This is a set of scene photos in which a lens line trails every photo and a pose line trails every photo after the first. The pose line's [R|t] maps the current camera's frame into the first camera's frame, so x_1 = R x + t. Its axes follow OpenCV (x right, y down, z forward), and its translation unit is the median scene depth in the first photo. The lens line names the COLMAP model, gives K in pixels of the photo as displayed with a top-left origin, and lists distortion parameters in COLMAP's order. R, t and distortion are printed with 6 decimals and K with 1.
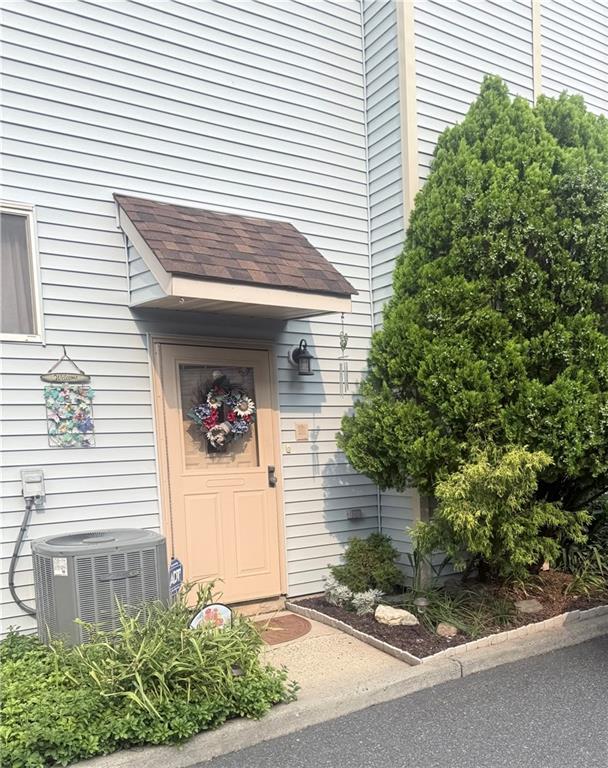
lens RADIAL K [[662.5, 0, 303.9], [0, 662.5, 471.3], [0, 0, 1]] dist [0.012789, -0.096019]
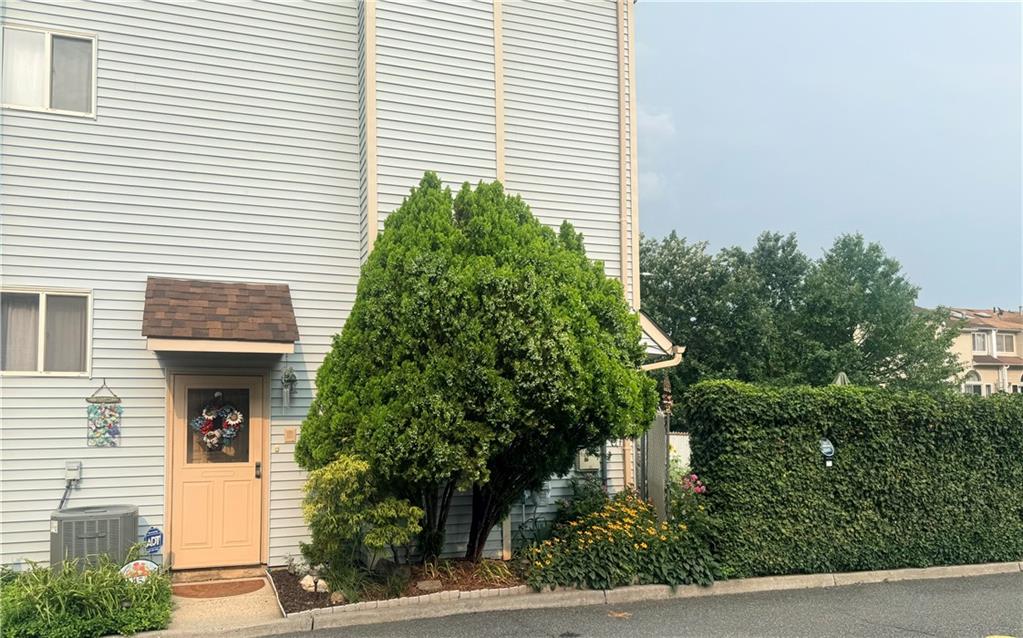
lens RADIAL K [[680.9, 0, 435.2], [0, 680.9, 322.5], [0, 0, 1]] dist [0.001019, -0.065857]
pose [[0.972483, -0.018510, -0.232238, 0.711853], [-0.024804, 0.982947, -0.182210, -0.050050], [0.231650, 0.182956, 0.955440, -0.319331]]
